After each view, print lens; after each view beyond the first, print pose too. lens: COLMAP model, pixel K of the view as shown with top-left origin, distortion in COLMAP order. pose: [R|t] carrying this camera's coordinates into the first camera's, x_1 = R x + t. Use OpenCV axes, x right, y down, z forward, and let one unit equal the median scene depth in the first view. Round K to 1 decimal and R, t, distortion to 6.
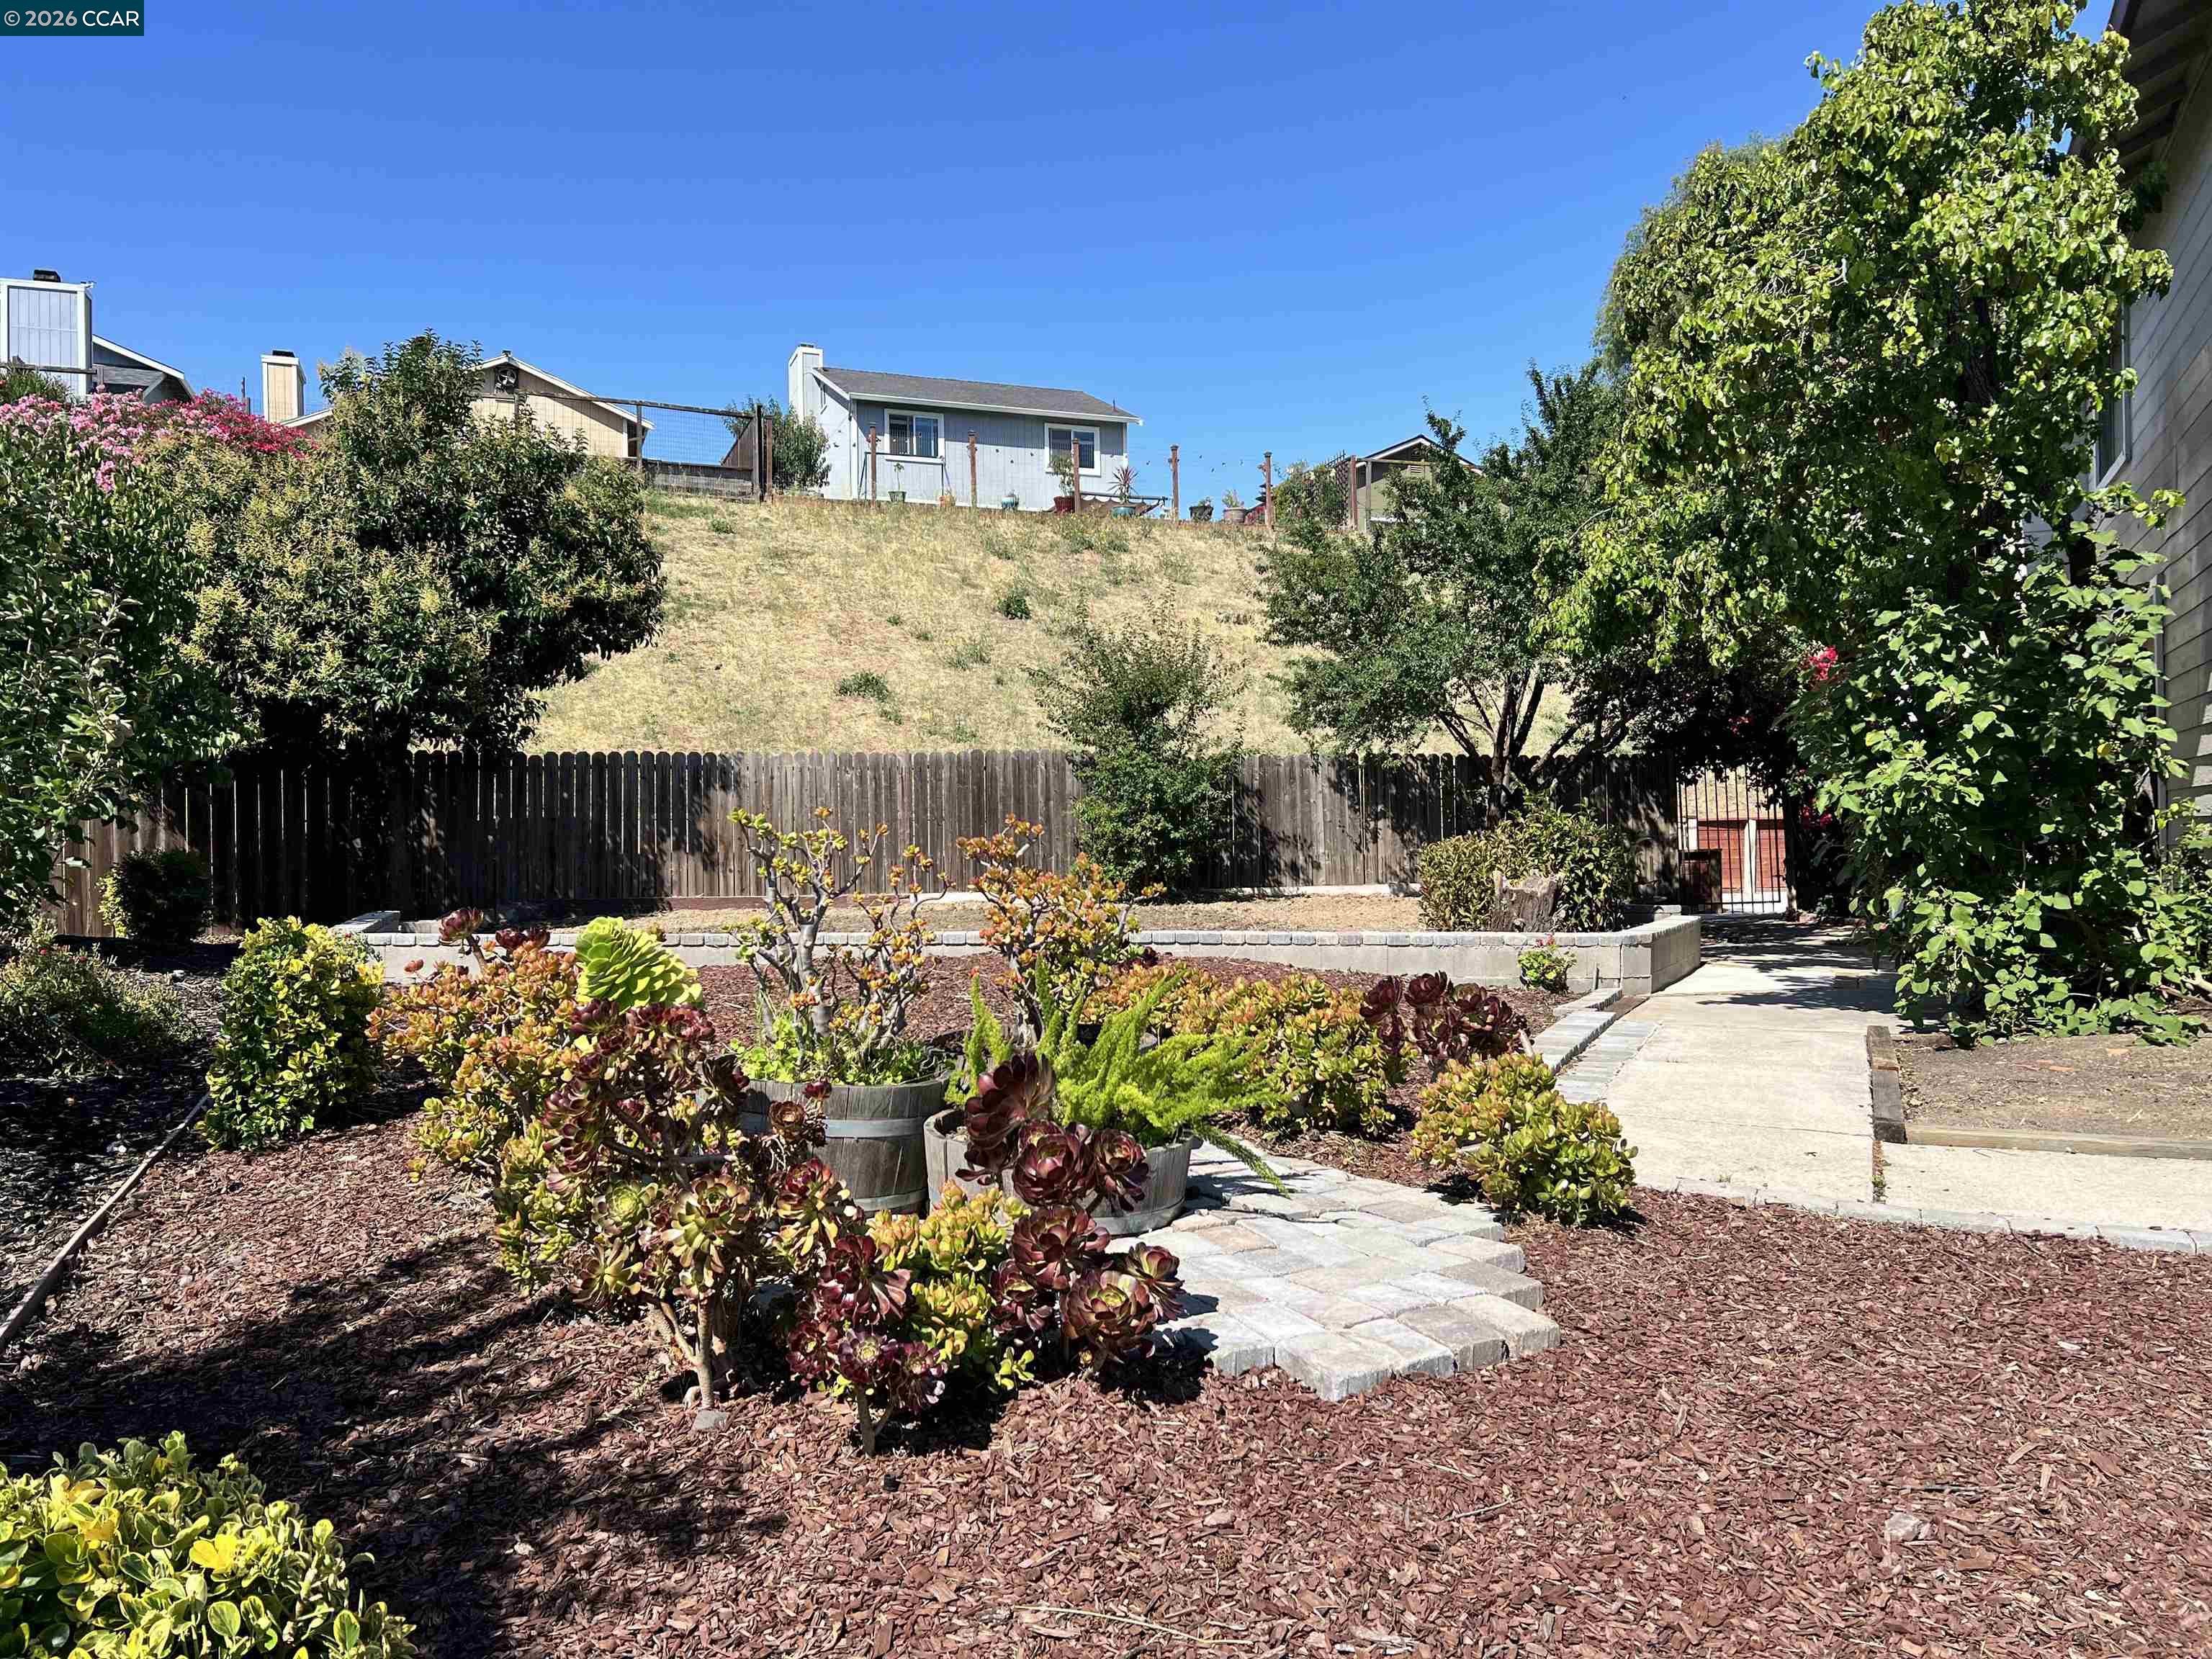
lens RADIAL K [[1801.5, 0, 1106.0], [0, 1801.5, 829.5], [0, 0, 1]] dist [0.135567, -0.281717]
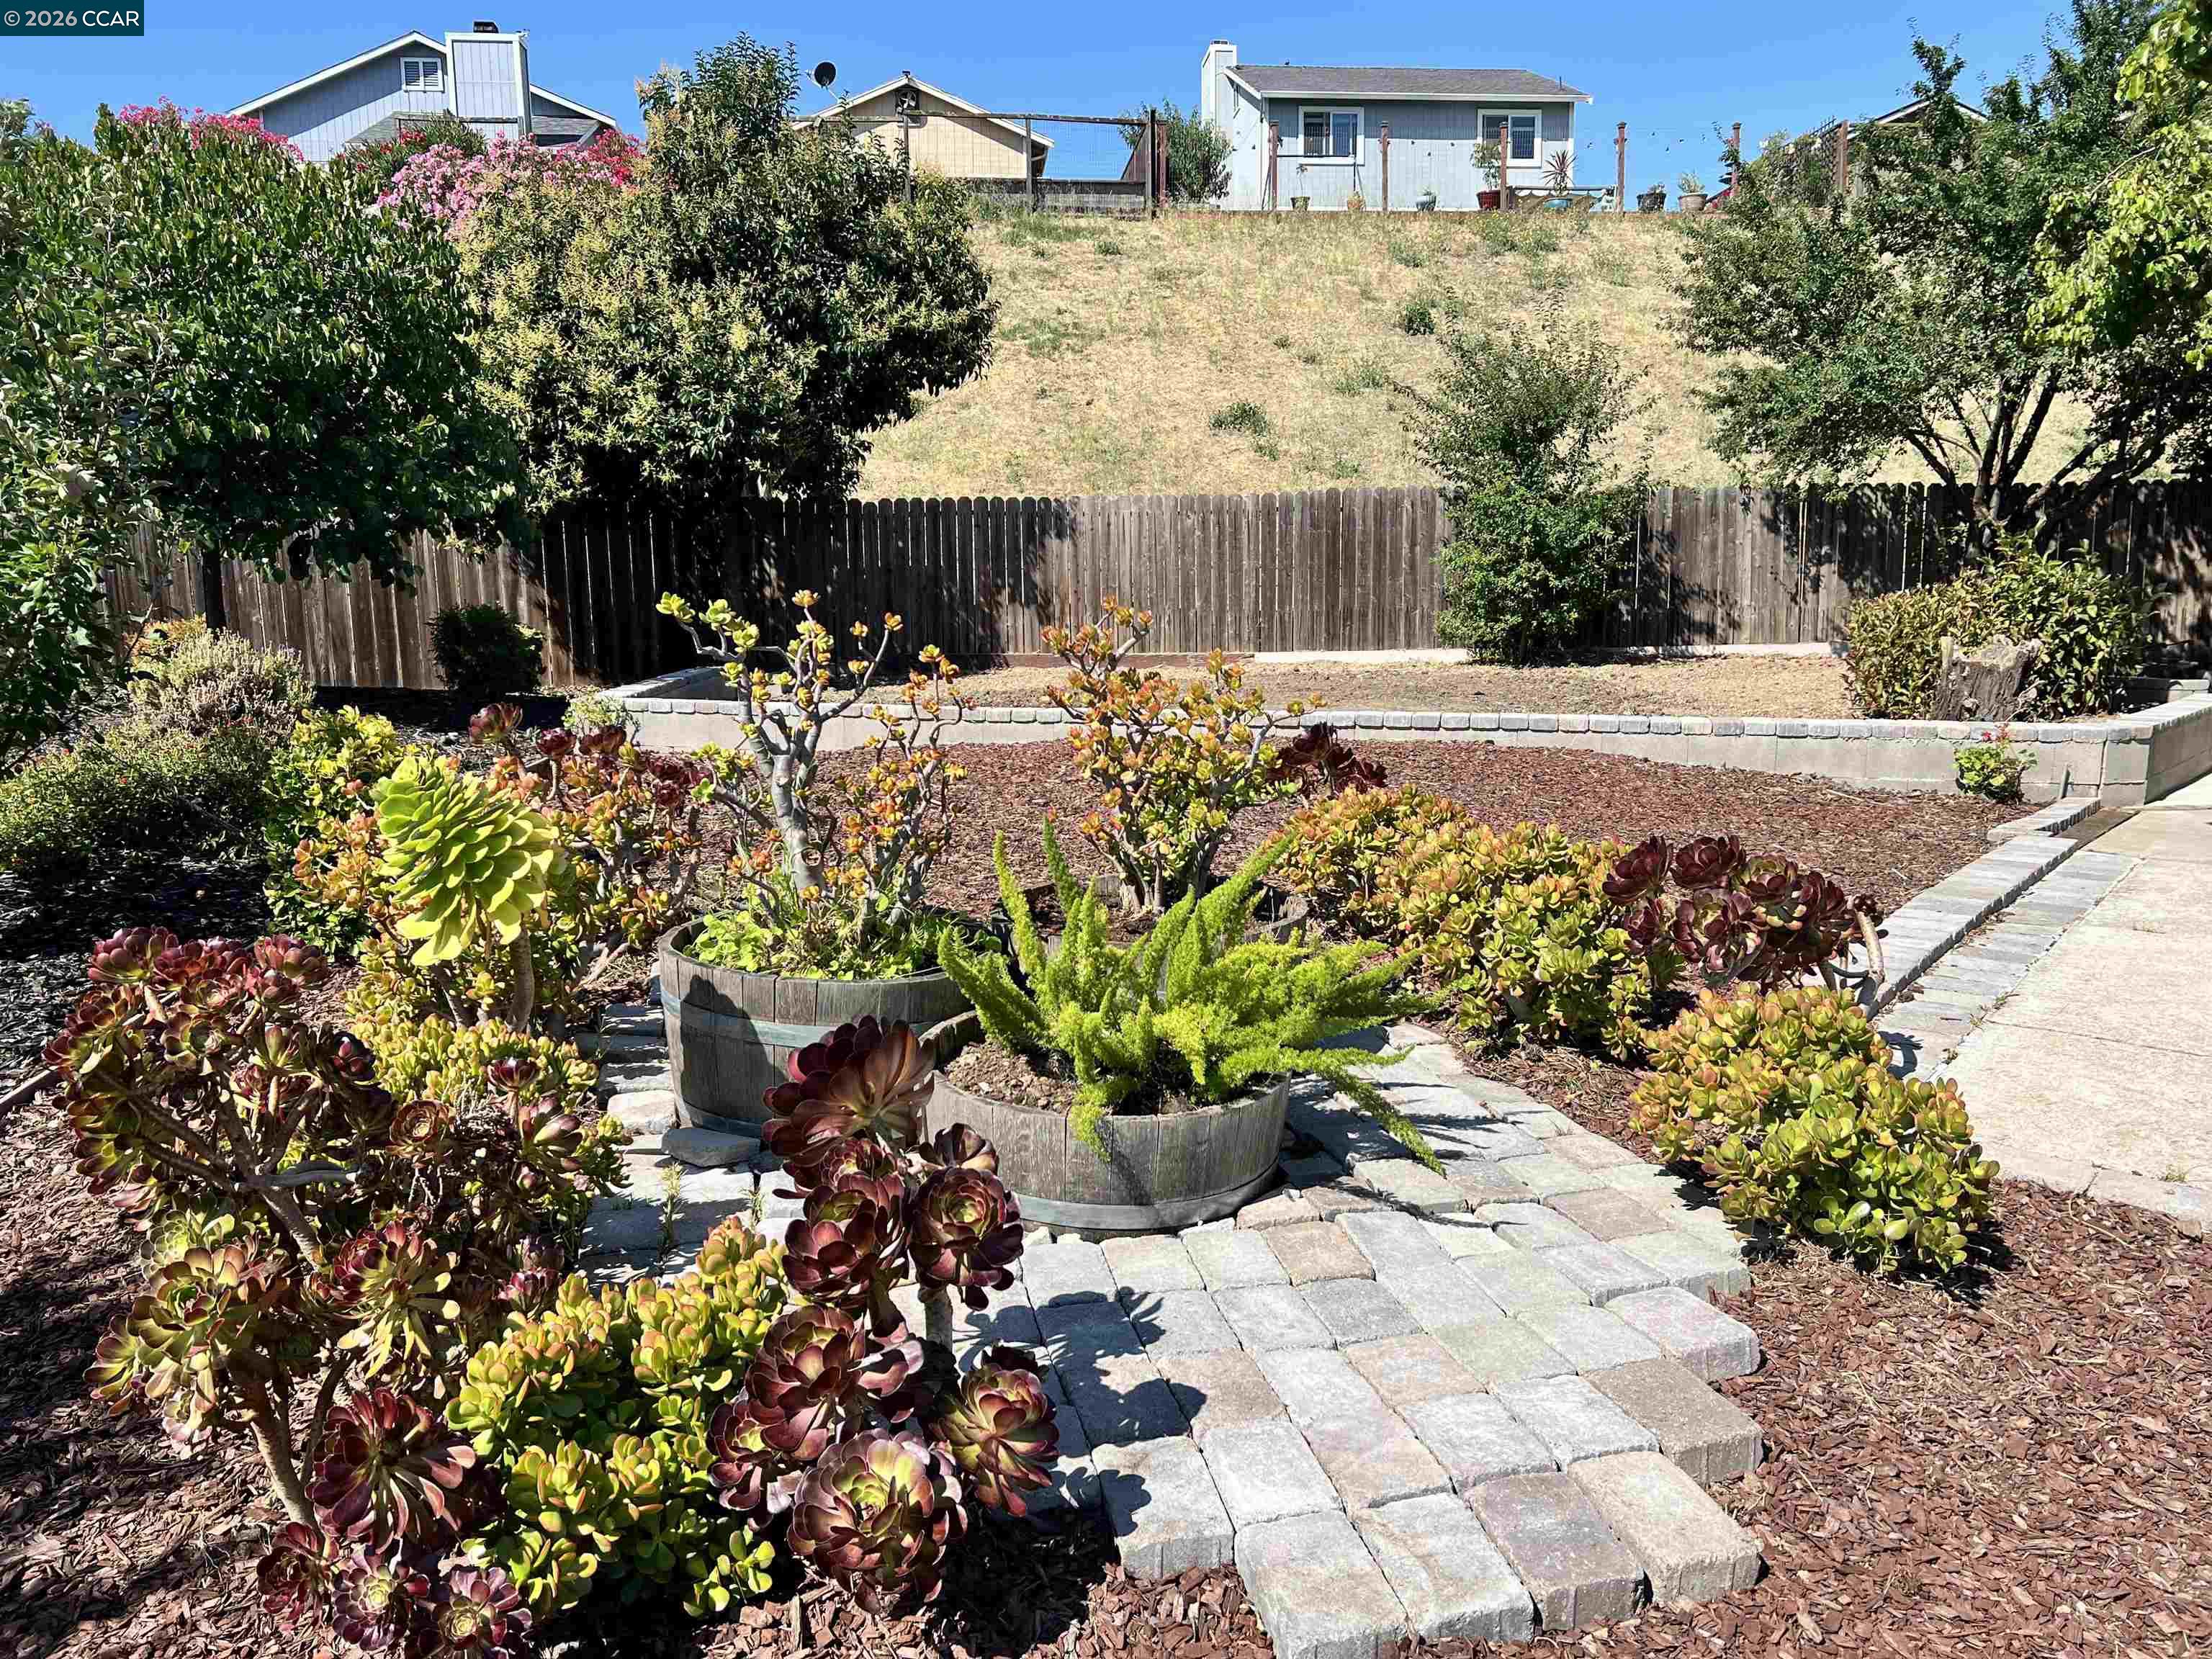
lens RADIAL K [[1728.0, 0, 1109.9], [0, 1728.0, 847.8], [0, 0, 1]] dist [0.044811, -0.043760]
pose [[0.963988, 0.040452, -0.262852, 0.056110], [0.002846, 0.986738, 0.162294, -0.008711], [0.265931, -0.157197, 0.951089, 0.140014]]
